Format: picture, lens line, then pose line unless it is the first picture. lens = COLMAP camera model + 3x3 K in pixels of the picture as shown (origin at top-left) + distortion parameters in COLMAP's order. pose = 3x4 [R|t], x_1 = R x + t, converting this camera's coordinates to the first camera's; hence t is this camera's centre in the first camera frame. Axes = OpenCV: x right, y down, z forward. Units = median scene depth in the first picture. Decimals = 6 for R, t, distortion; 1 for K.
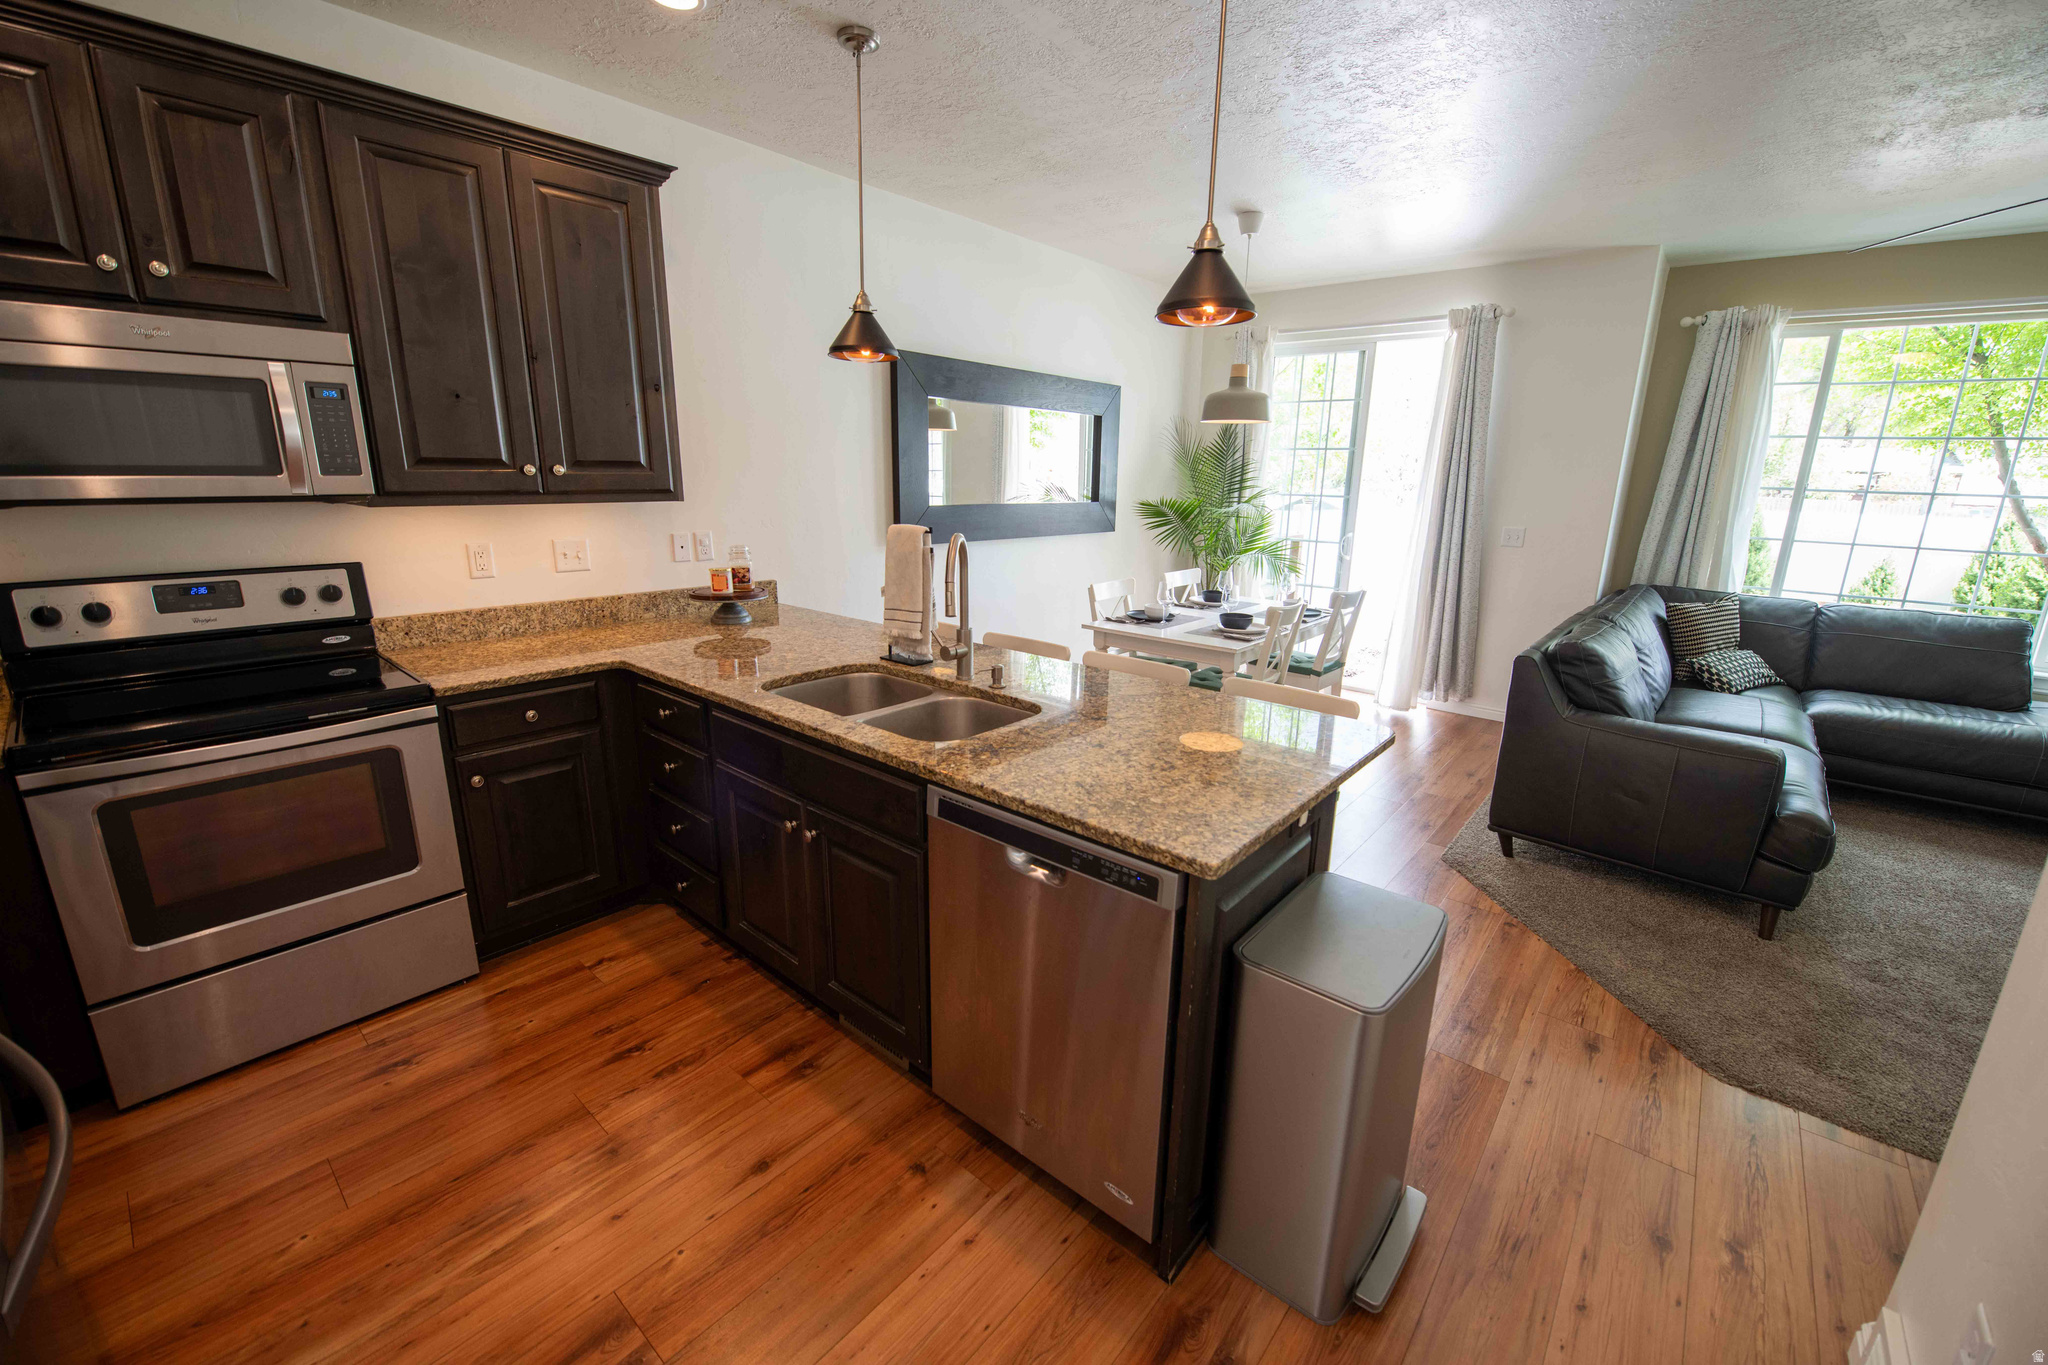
lens RADIAL K [[812.8, 0, 1035.4], [0, 812.8, 690.9], [0, 0, 1]] dist [-0.017444, -0.000723]
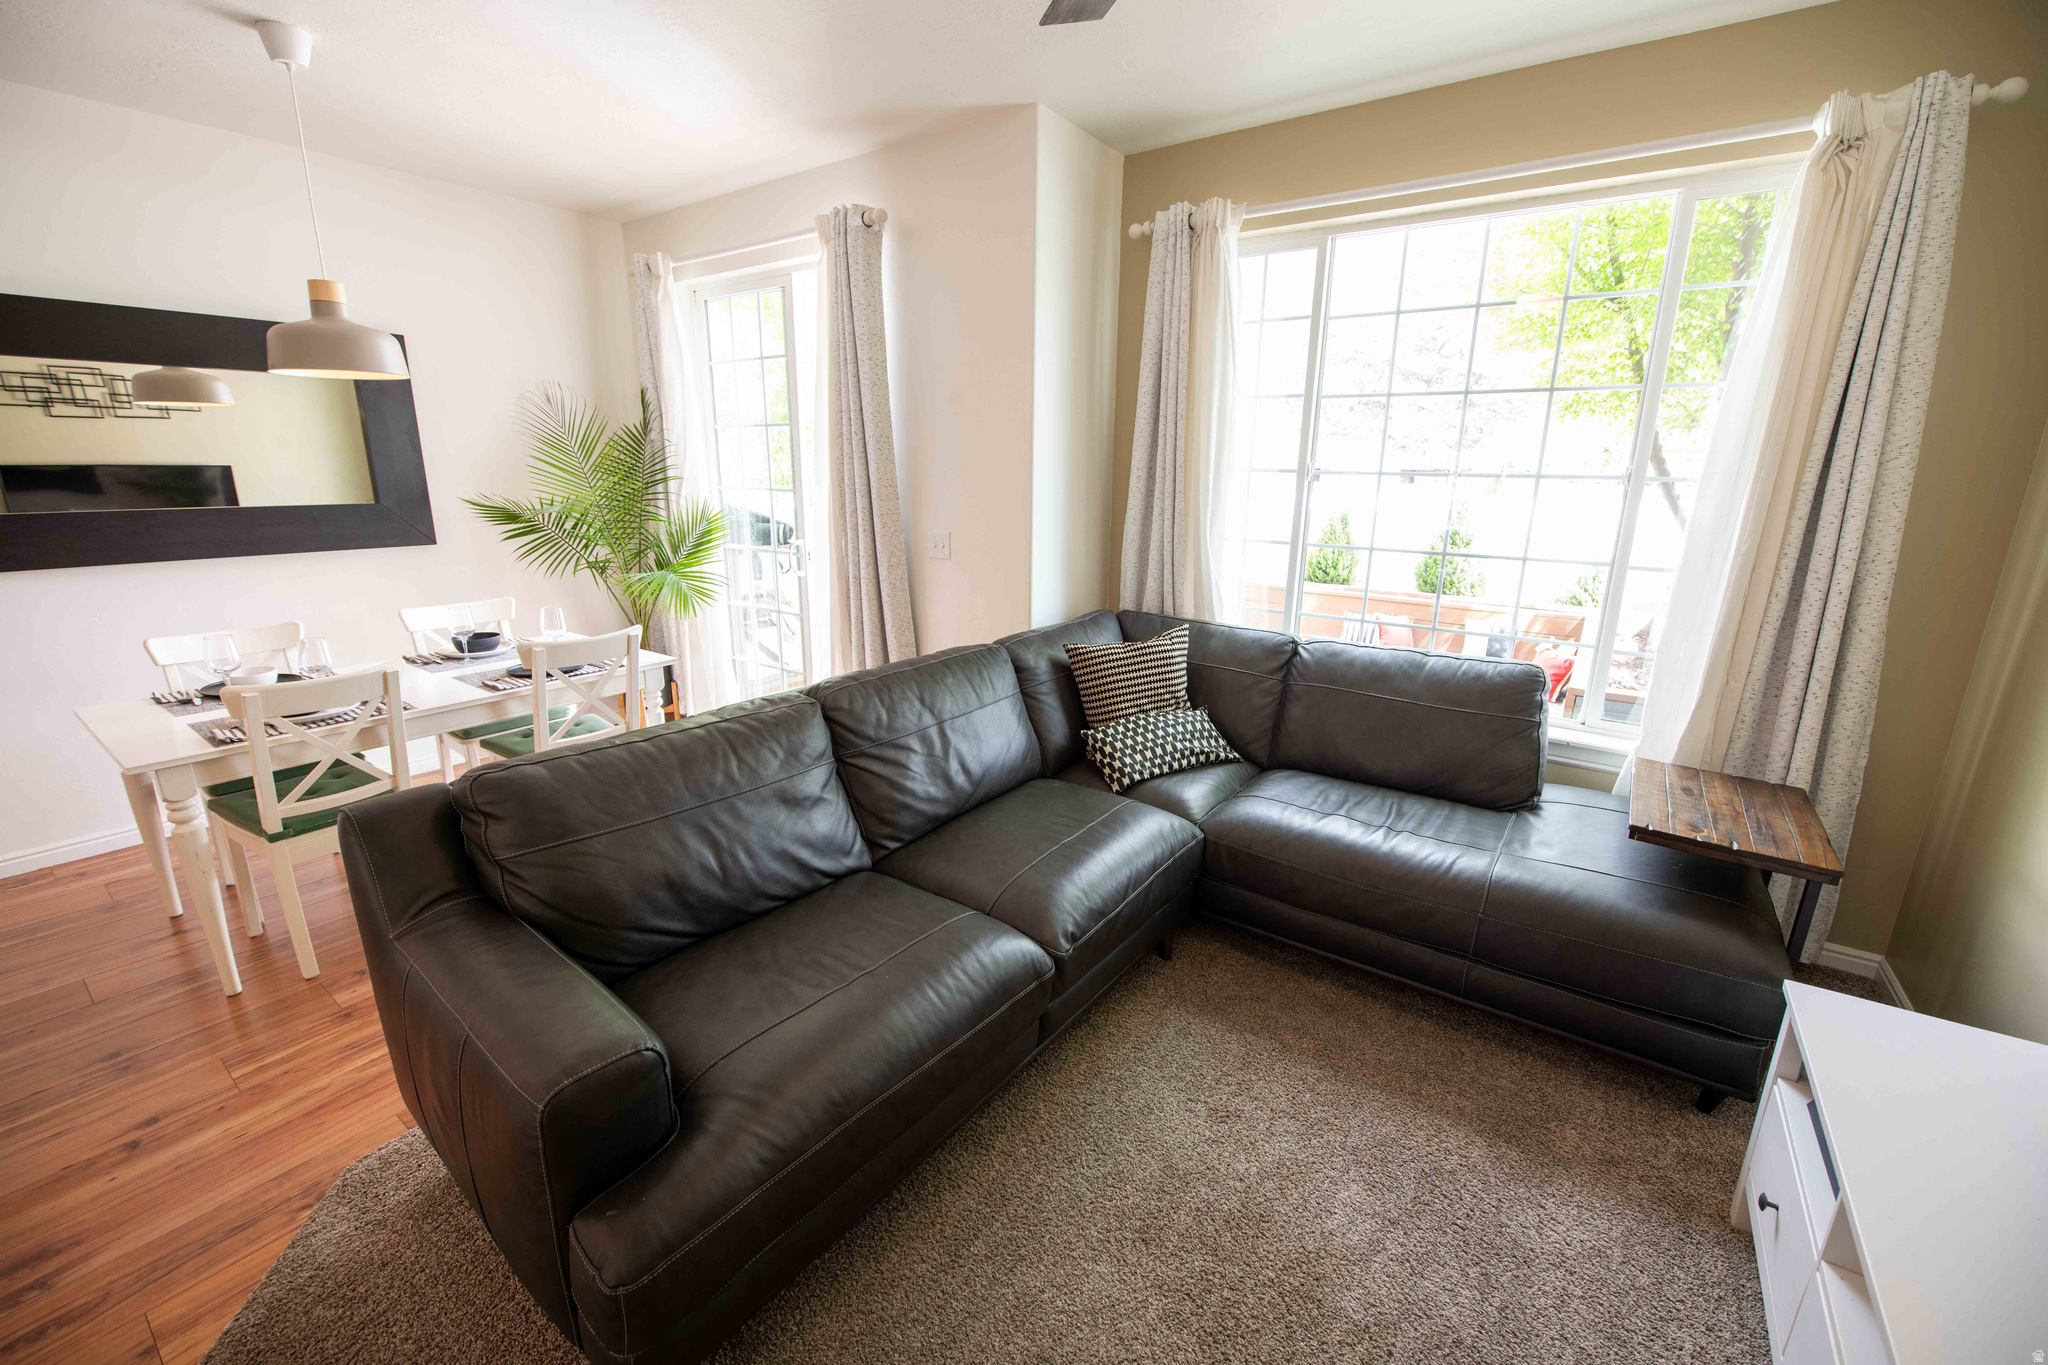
lens RADIAL K [[812.8, 0, 1038.3], [0, 812.8, 688.4], [0, 0, 1]] dist [-0.017444, -0.000723]
pose [[0.995854, -0.028188, 0.086492, 0.690231], [0.027668, 0.999591, 0.007212, -0.076753], [-0.086660, -0.004789, 0.996226, 0.324245]]
